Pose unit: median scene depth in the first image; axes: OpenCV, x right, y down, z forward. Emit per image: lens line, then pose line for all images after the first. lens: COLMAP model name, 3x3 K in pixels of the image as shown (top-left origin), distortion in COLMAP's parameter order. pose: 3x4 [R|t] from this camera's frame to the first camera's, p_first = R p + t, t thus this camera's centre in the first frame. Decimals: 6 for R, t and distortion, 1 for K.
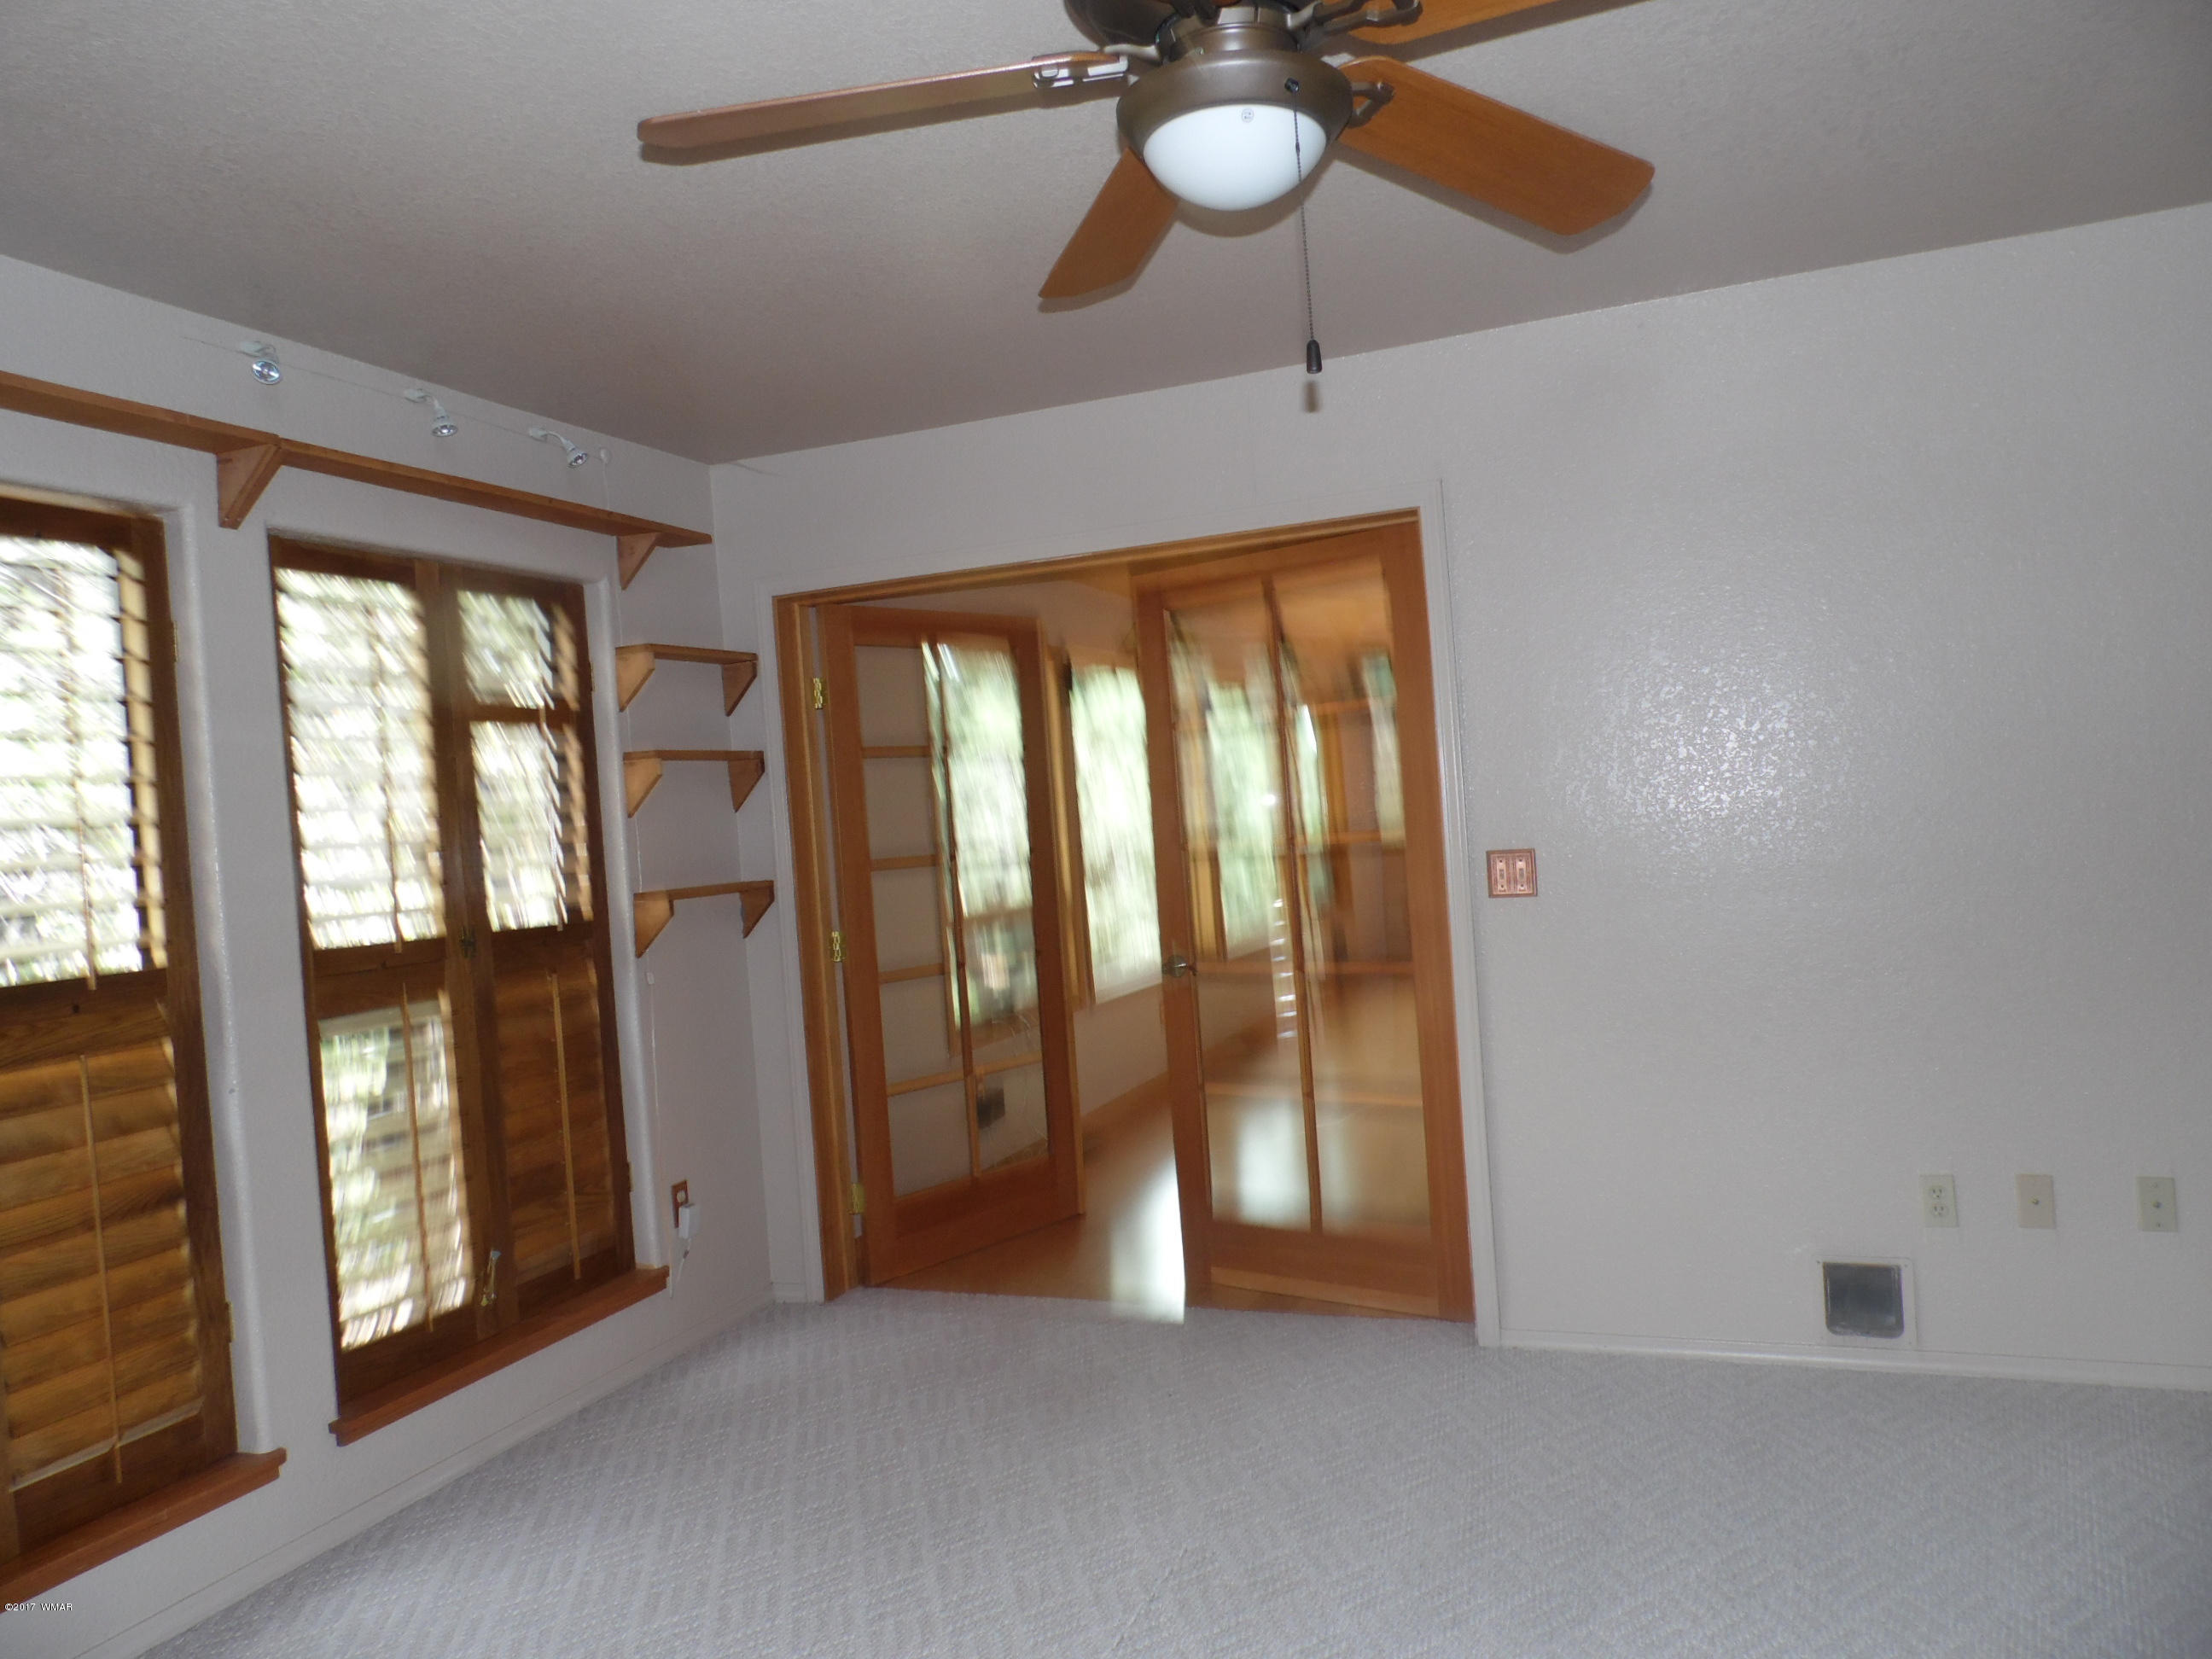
lens RADIAL K [[1541.6, 0, 1106.0], [0, 1541.6, 829.5], [0, 0, 1]] dist [-0.010246, -0.004606]
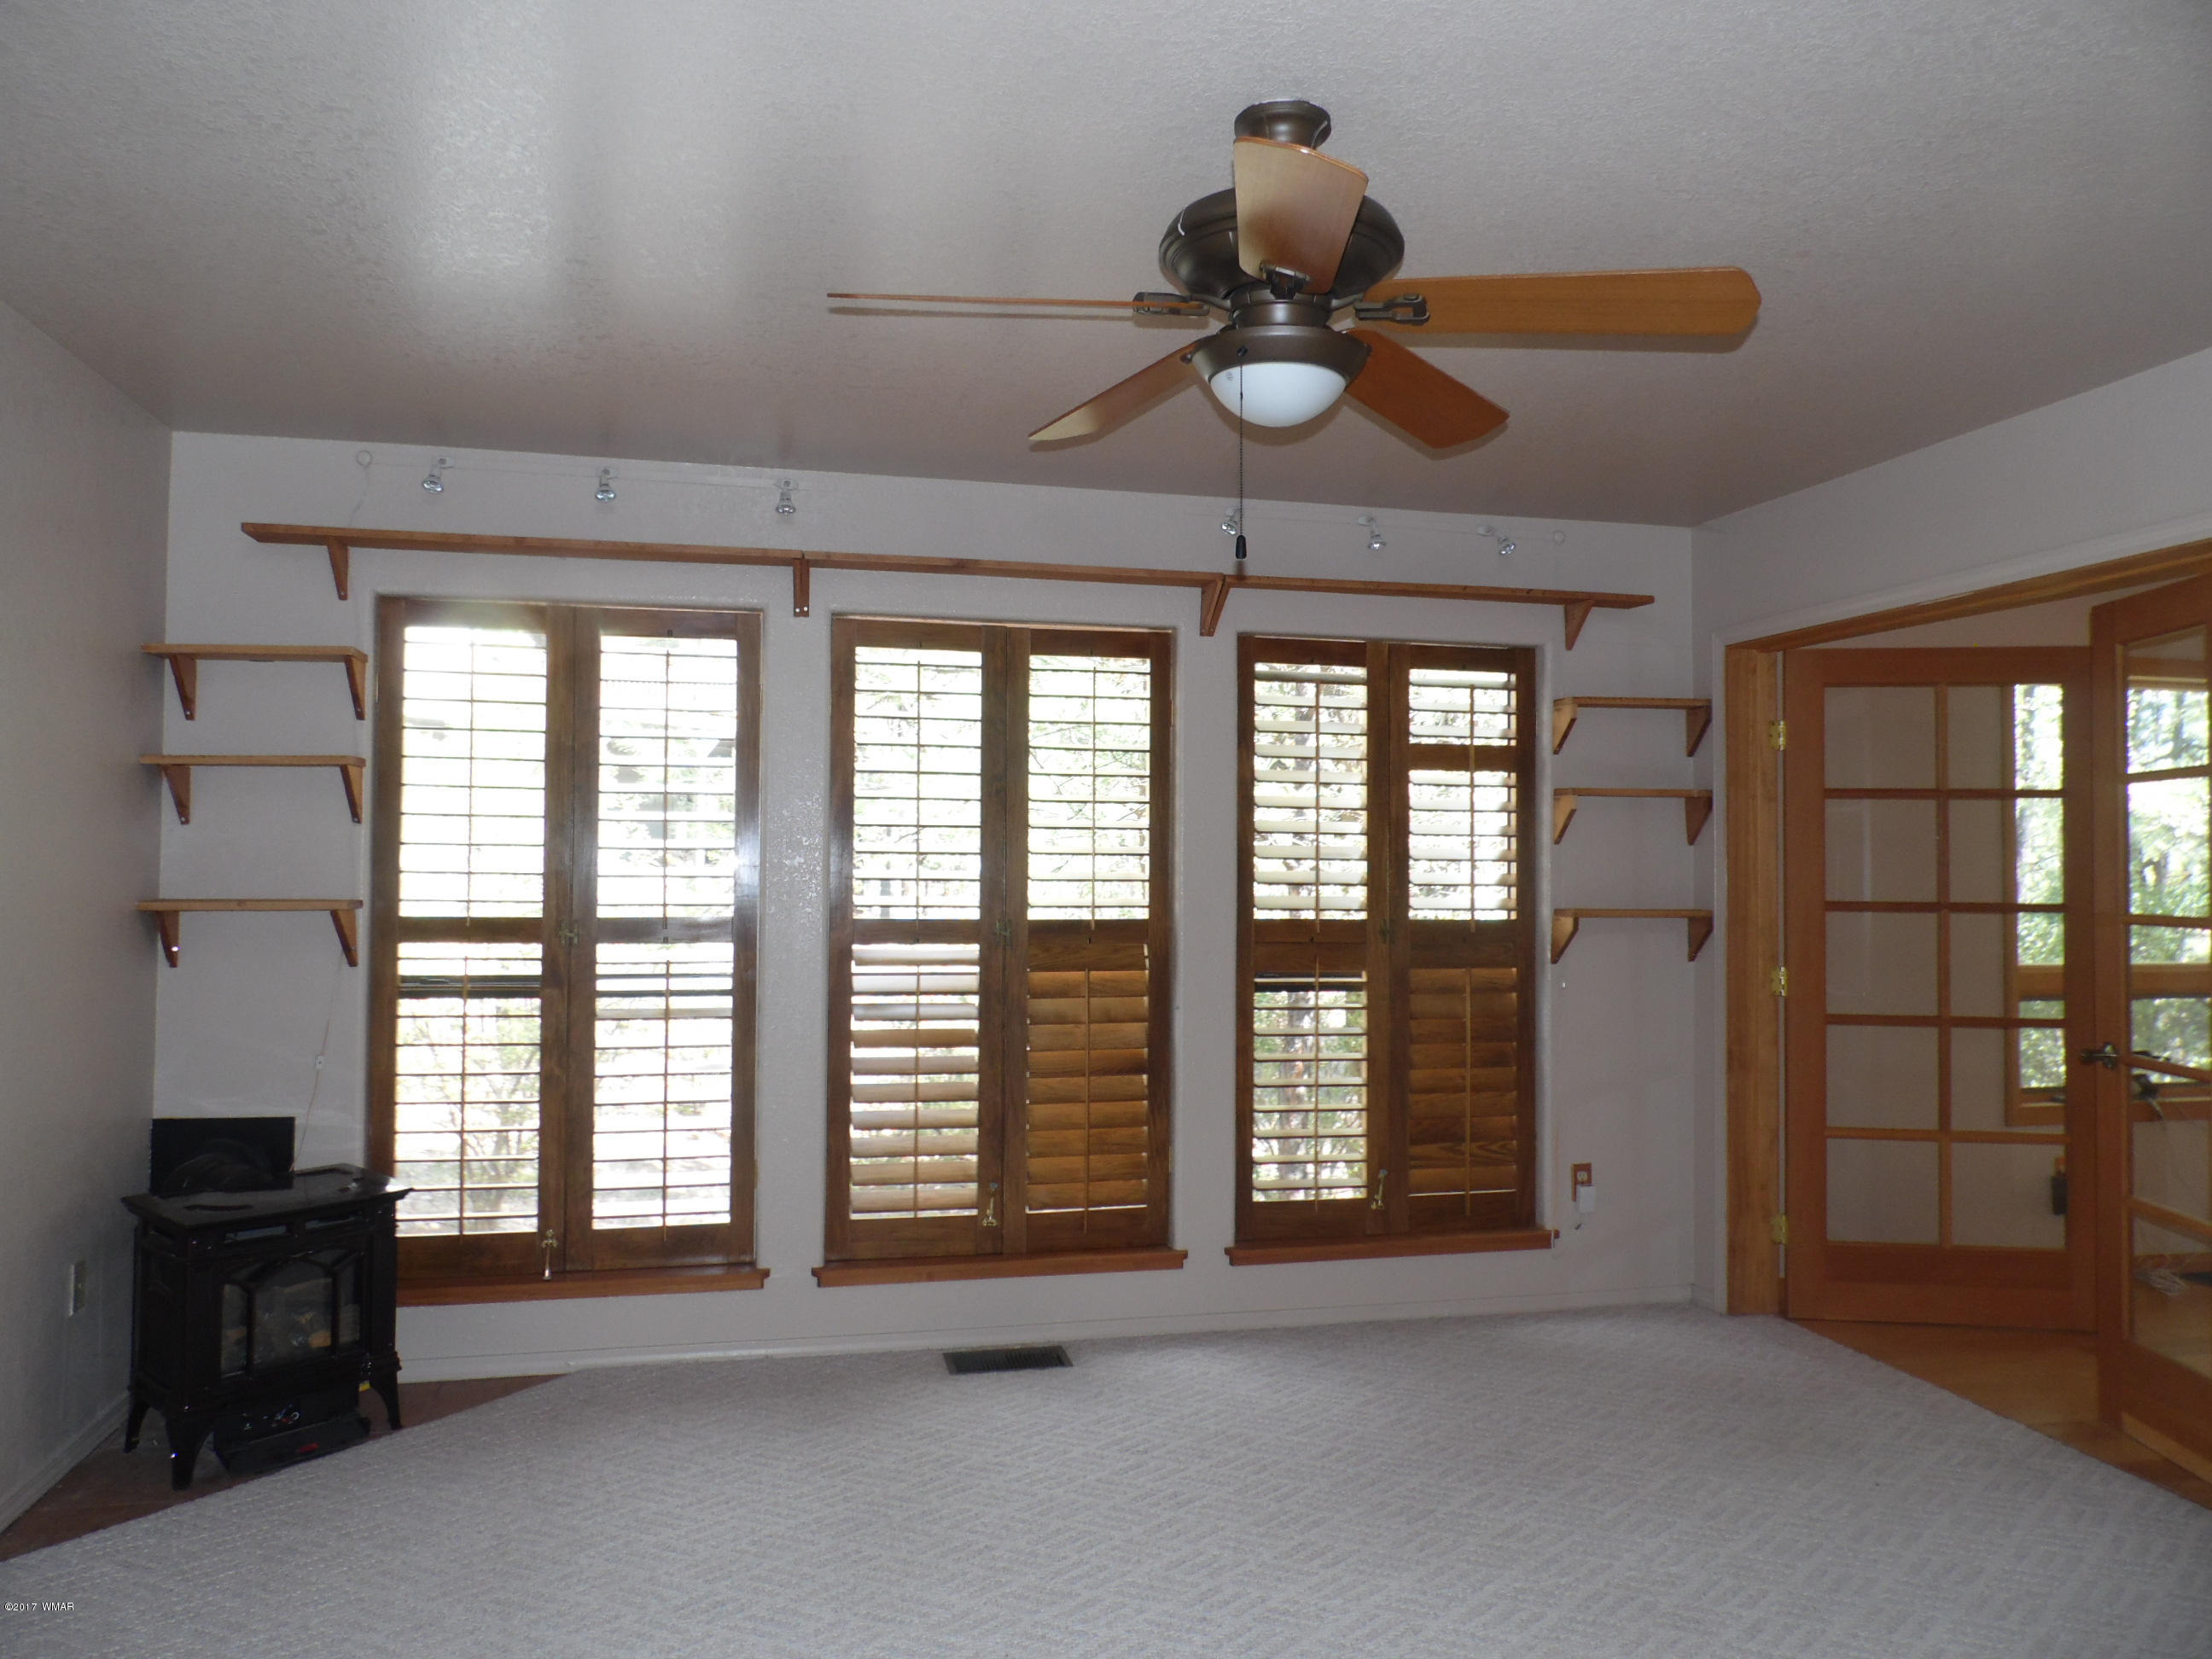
lens RADIAL K [[1541.6, 0, 1106.0], [0, 1541.6, 829.5], [0, 0, 1]] dist [-0.010246, -0.004606]
pose [[0.569420, 0.056930, -0.820073, 0.504126], [-0.057317, 0.997921, 0.029478, -0.037495], [0.820046, 0.030219, 0.571499, 0.048372]]
